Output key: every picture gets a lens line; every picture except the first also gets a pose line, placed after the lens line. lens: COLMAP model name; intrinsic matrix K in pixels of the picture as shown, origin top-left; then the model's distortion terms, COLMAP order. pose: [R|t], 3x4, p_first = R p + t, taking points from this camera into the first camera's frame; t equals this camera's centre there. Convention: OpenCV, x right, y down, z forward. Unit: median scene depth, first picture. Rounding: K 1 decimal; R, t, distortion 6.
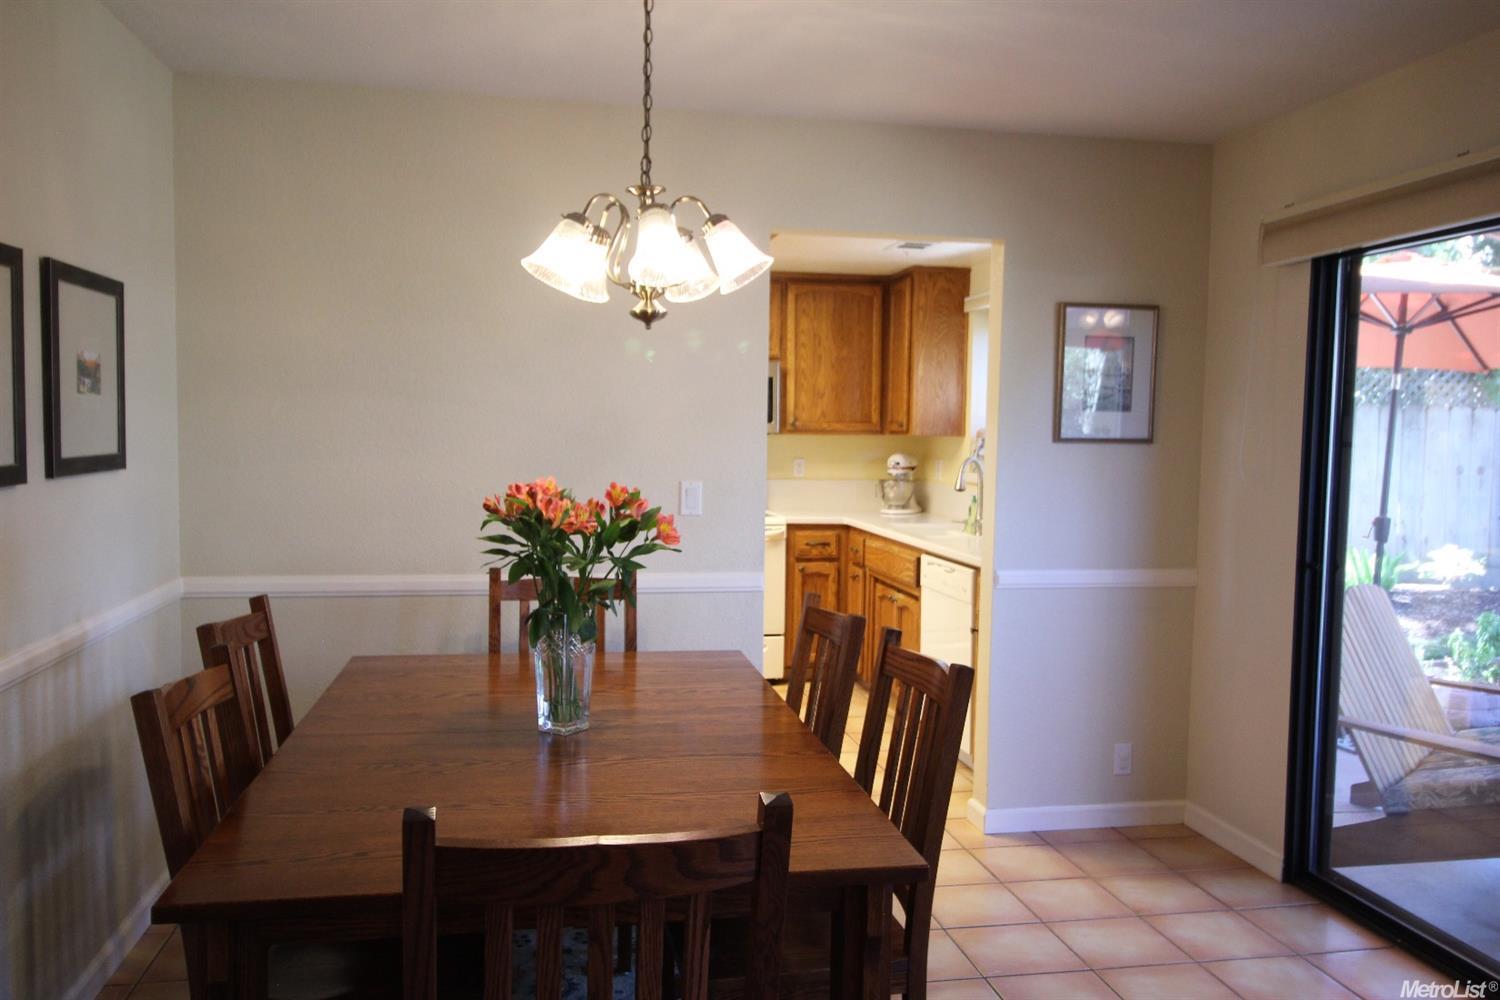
lens RADIAL K [[1234.3, 0, 750.0], [0, 1234.3, 498.9], [0, 0, 1]] dist [-0.001915, 0.000302]
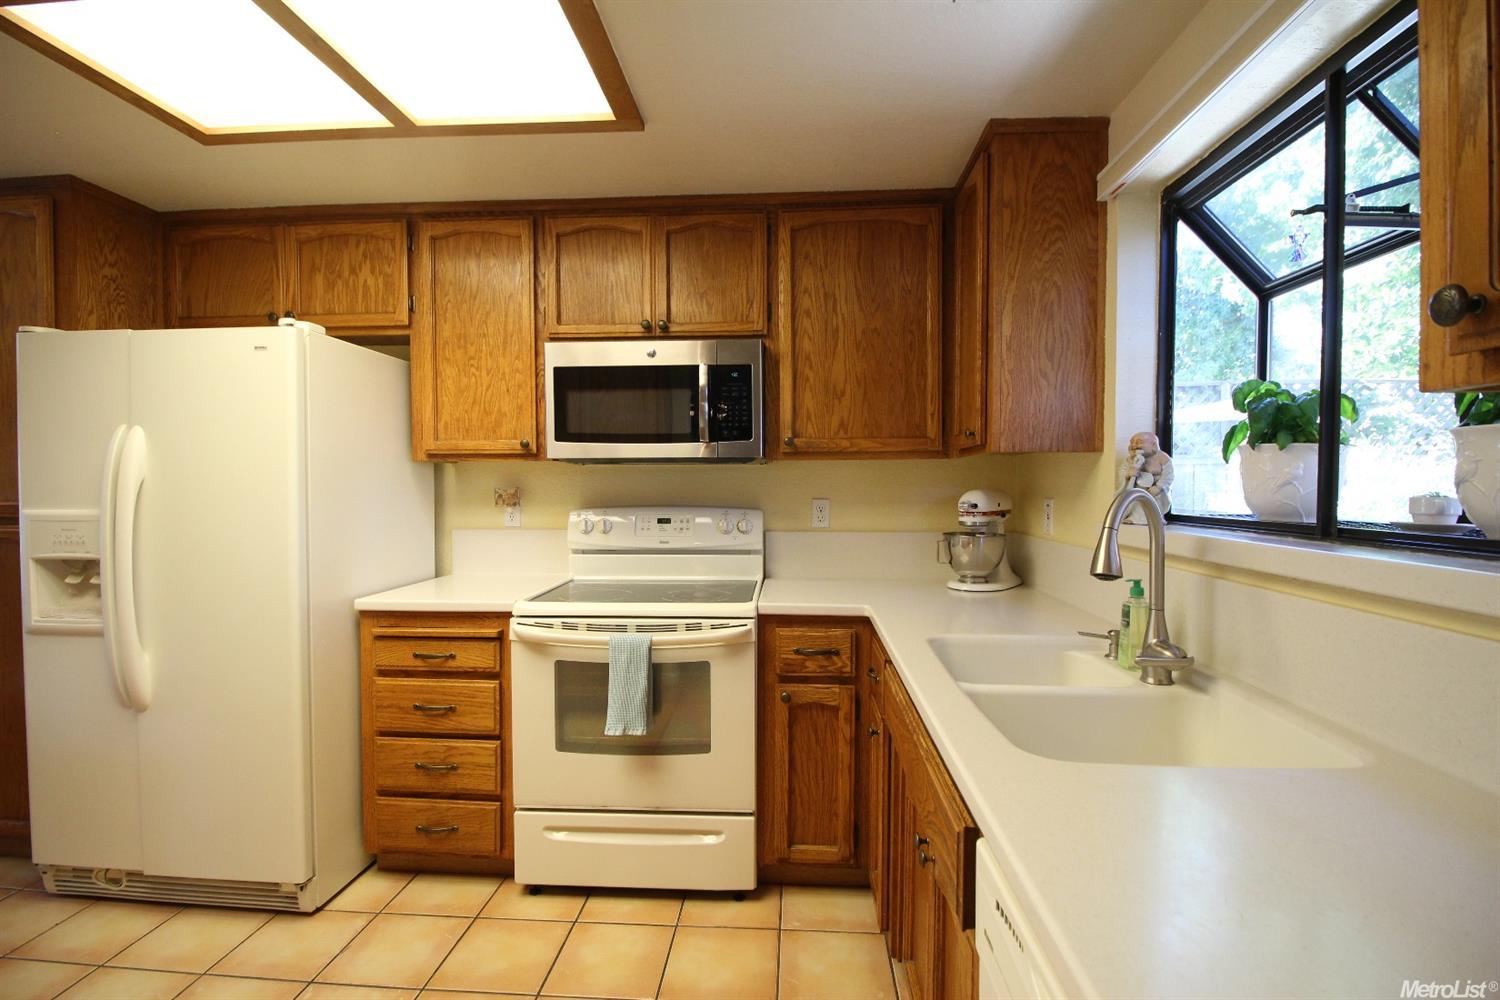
lens RADIAL K [[709.4, 0, 750.4], [0, 709.4, 506.3], [0, 0, 1]] dist [-0.002172, -0.000313]
pose [[0.967554, -0.009838, -0.252471, 0.103775], [0.002587, 0.999575, -0.029033, -0.019174], [0.252649, 0.027438, 0.967169, 0.658569]]
